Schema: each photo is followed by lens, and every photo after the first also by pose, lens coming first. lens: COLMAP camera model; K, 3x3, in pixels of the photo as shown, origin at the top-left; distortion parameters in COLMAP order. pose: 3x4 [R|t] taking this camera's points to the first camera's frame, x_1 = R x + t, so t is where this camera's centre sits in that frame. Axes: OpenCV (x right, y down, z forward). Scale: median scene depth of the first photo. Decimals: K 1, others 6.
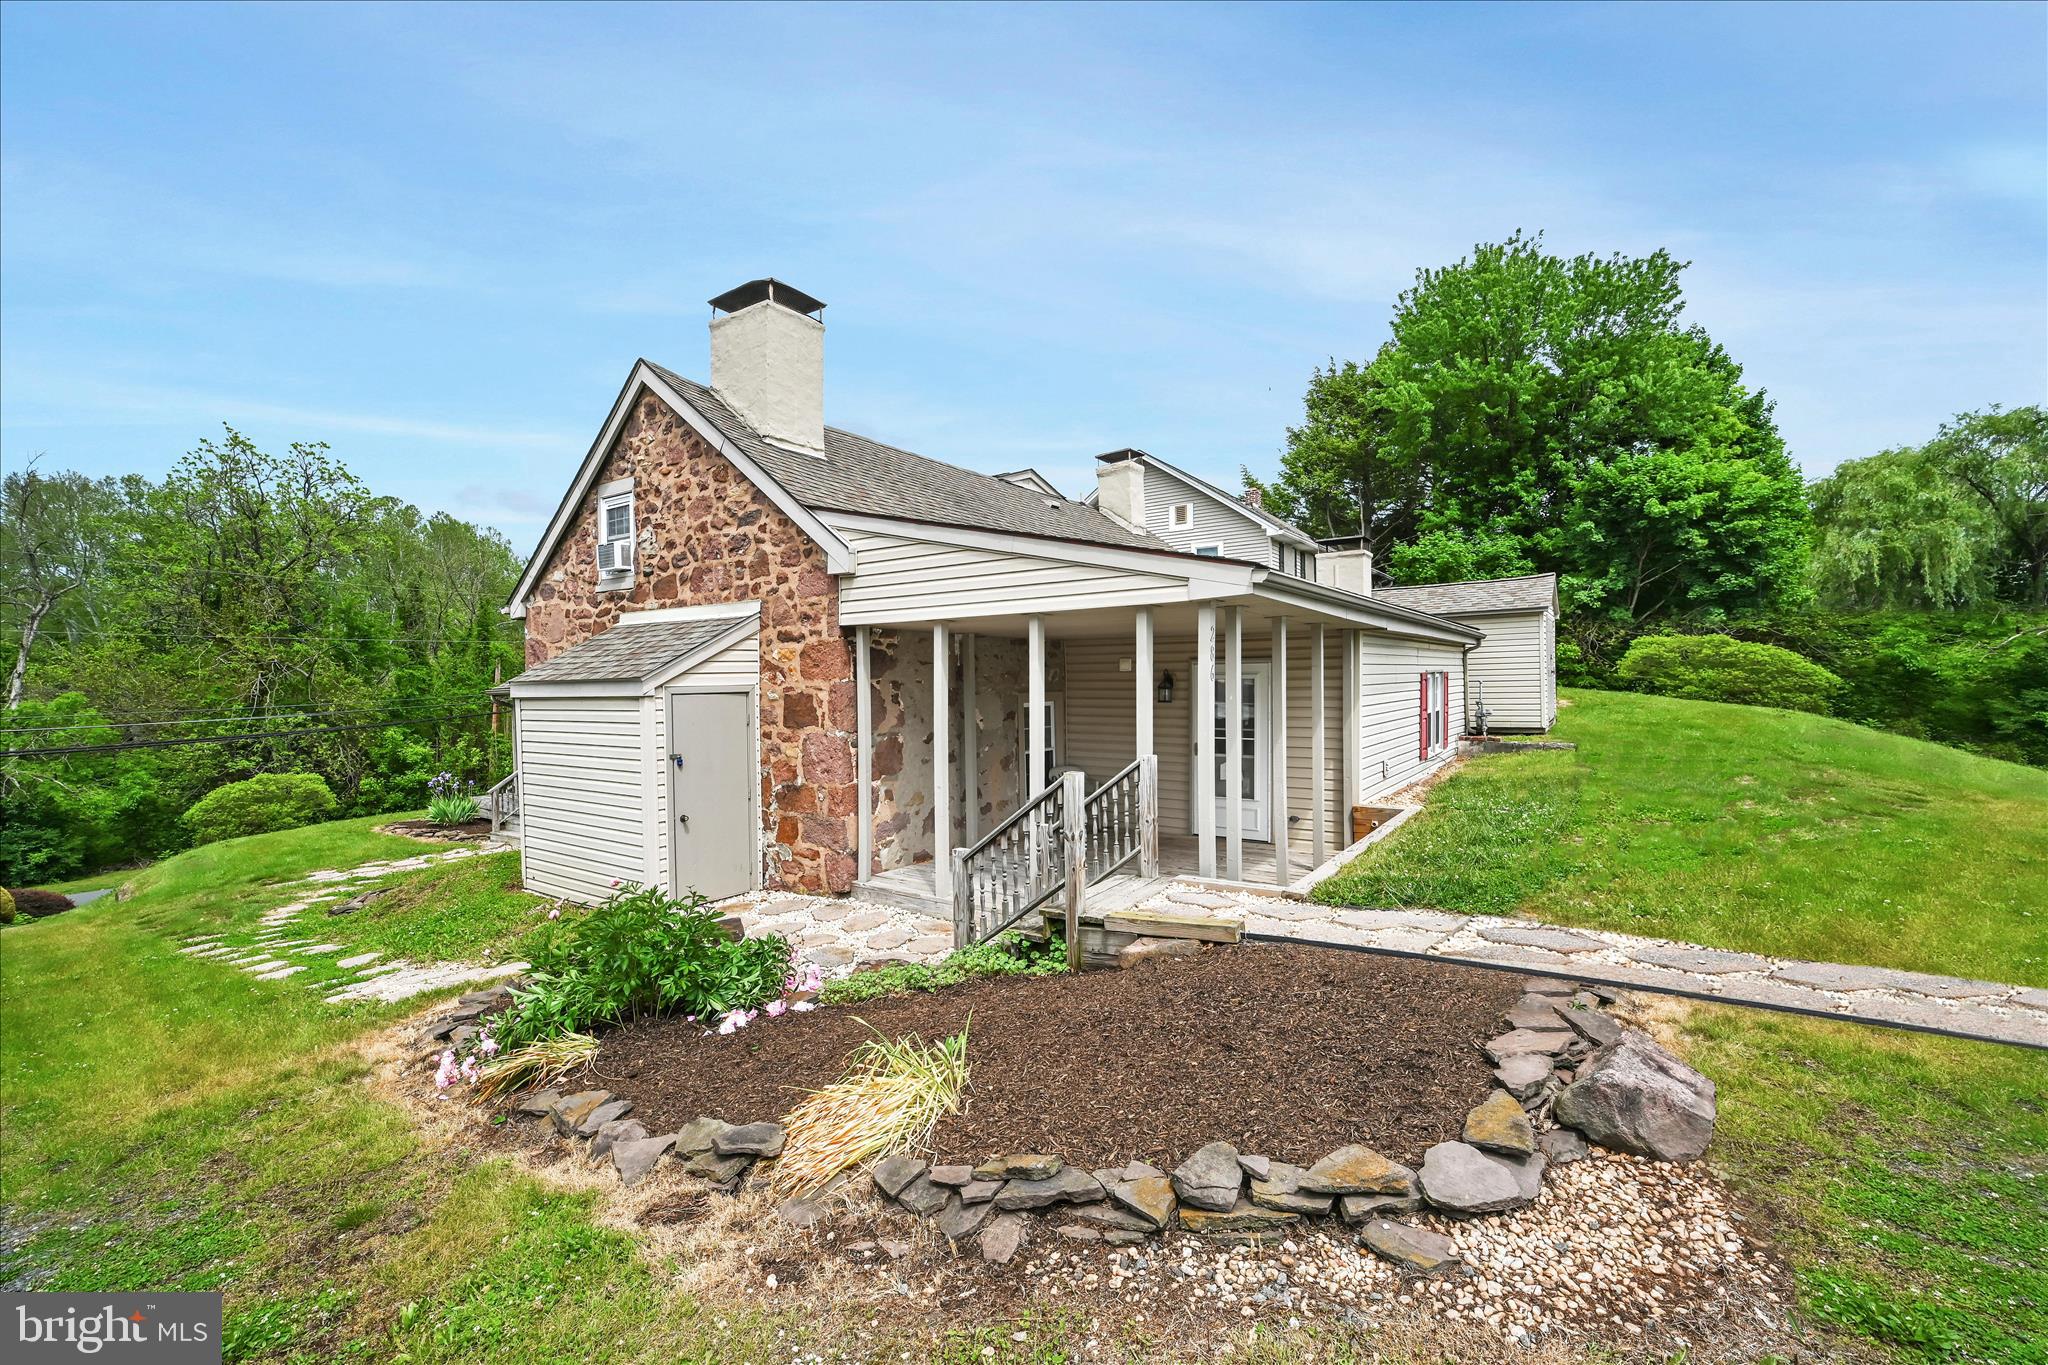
lens RADIAL K [[822.5, 0, 1026.0], [0, 822.5, 680.8], [0, 0, 1]] dist [-0.003606, -0.001876]
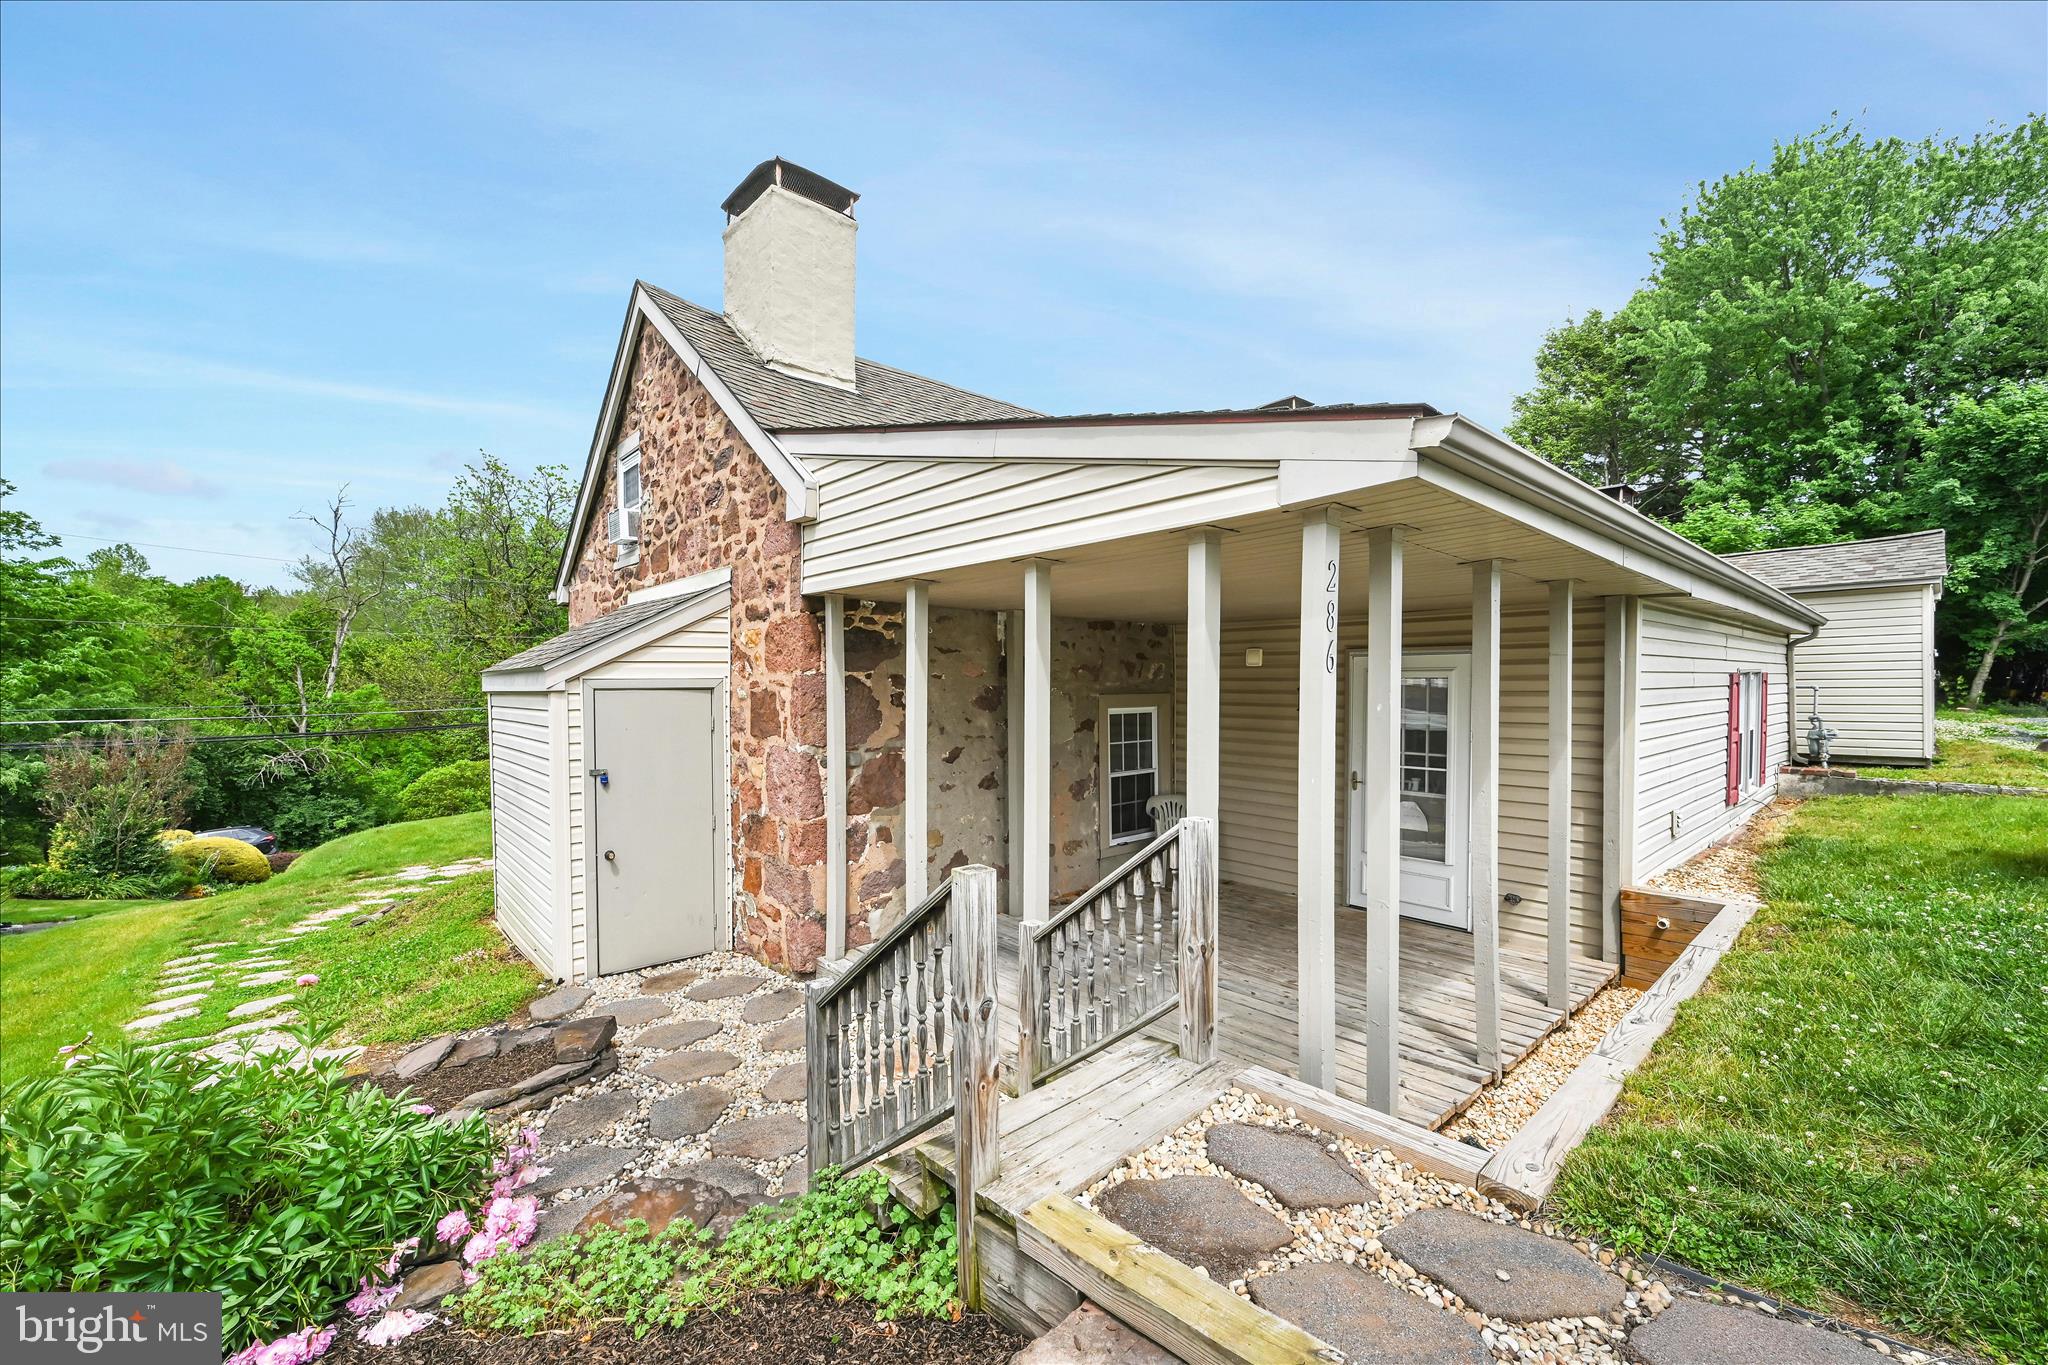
lens RADIAL K [[822.5, 0, 1022.9], [0, 822.5, 683.1], [0, 0, 1]] dist [-0.003606, -0.001876]
pose [[0.974701, 0.010910, -0.223247, 0.093824], [-0.010799, 0.999940, 0.001719, 0.004409], [0.223253, 0.000736, 0.974760, 0.288266]]
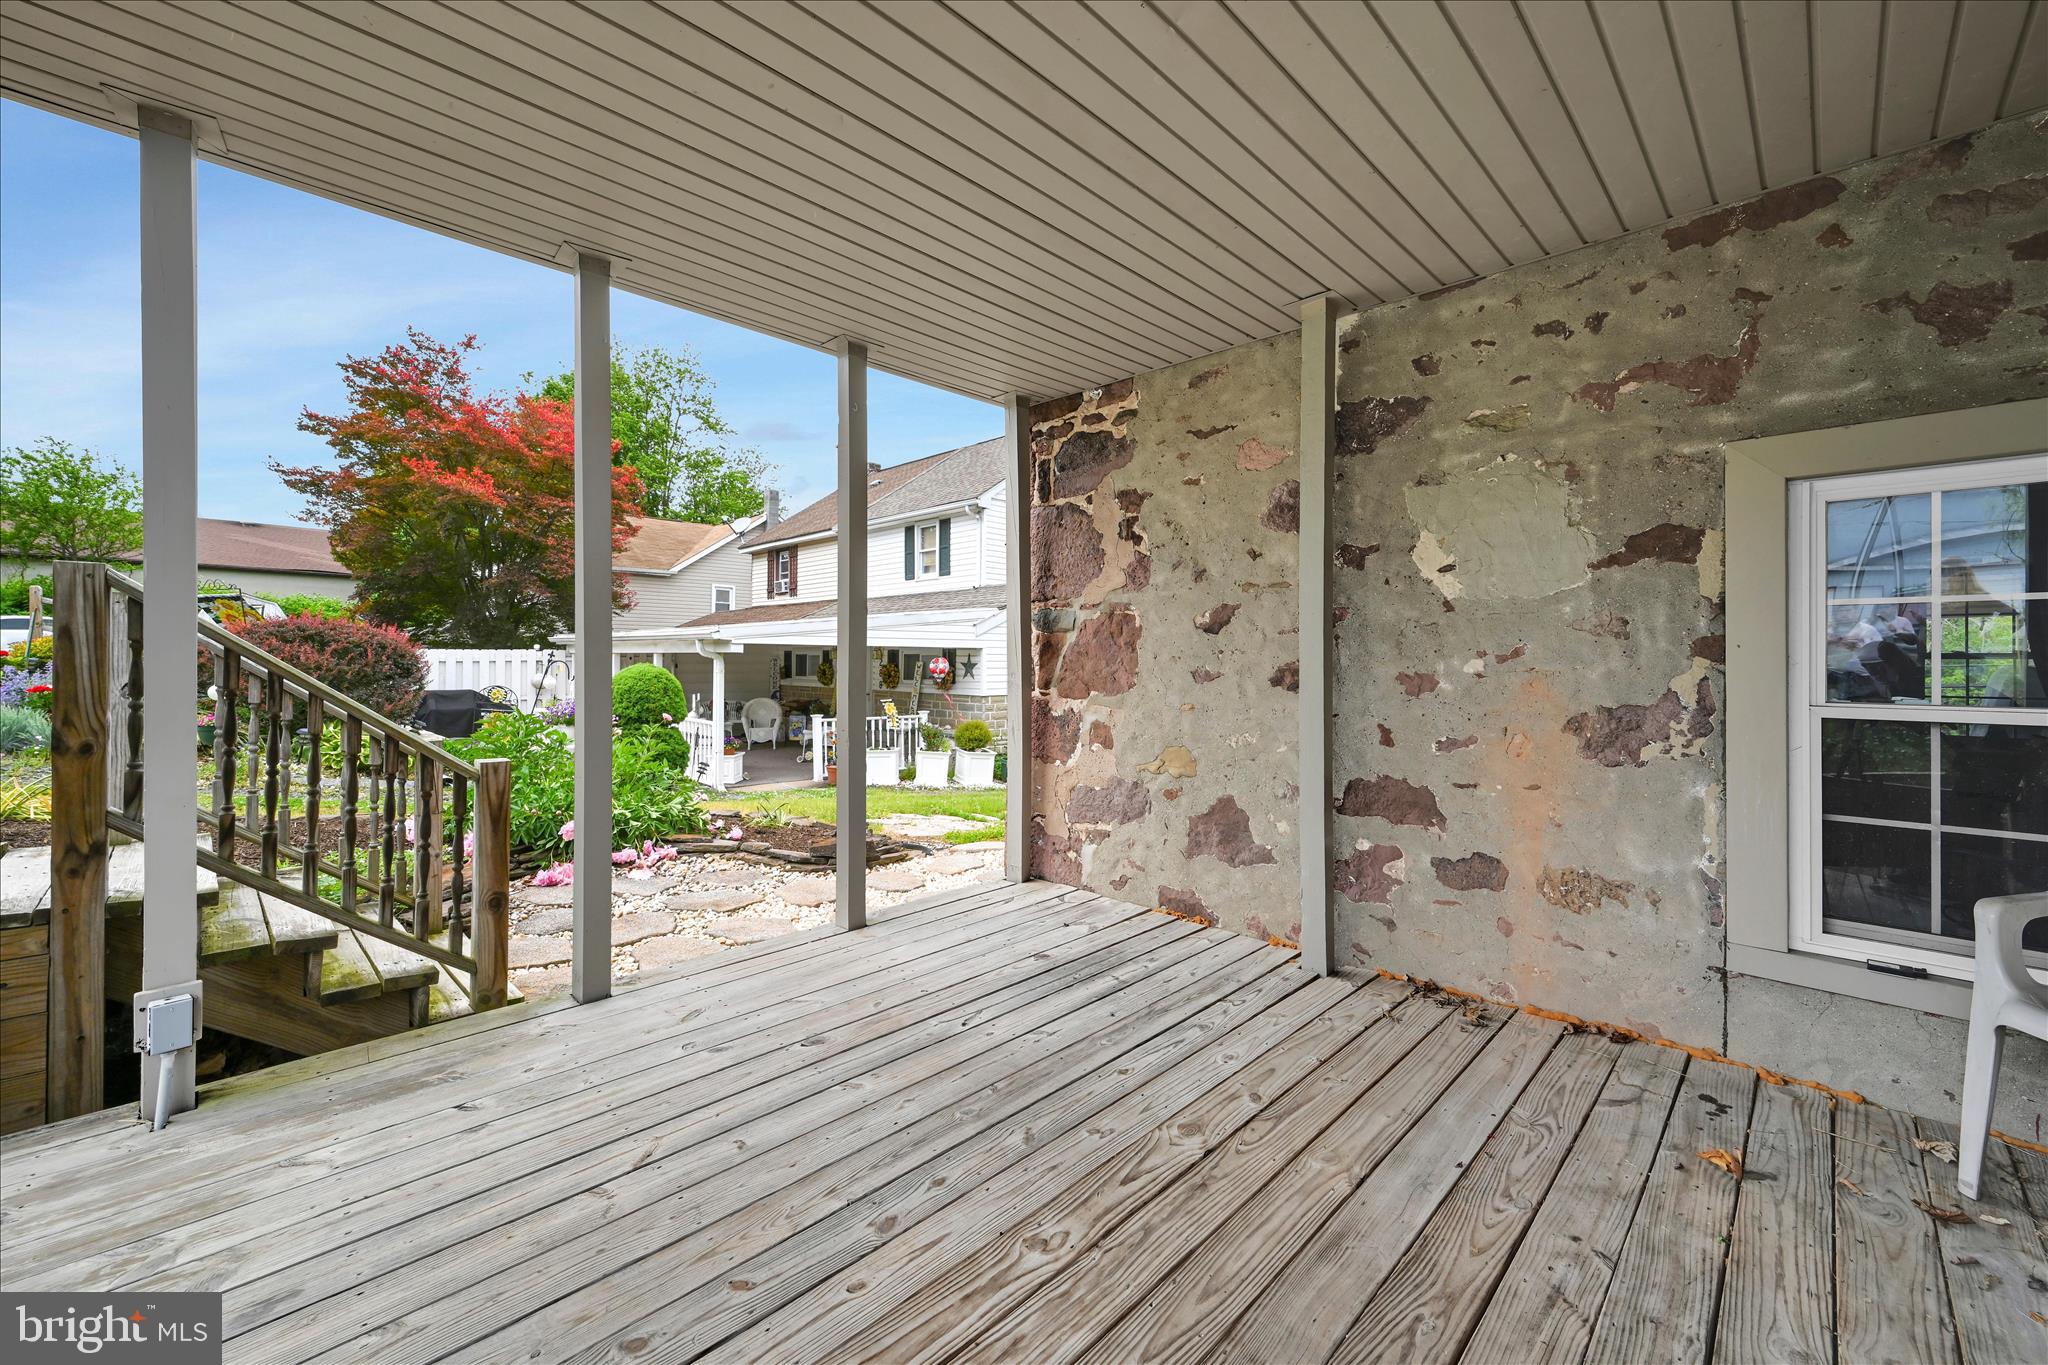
lens RADIAL K [[822.5, 0, 1031.2], [0, 822.5, 666.4], [0, 0, 1]] dist [-0.003606, -0.001876]
pose [[-0.173689, 0.011895, -0.984729, 0.265309], [-0.013231, 0.999809, 0.014411, 0.081033], [0.984712, 0.015532, -0.173498, 0.903086]]
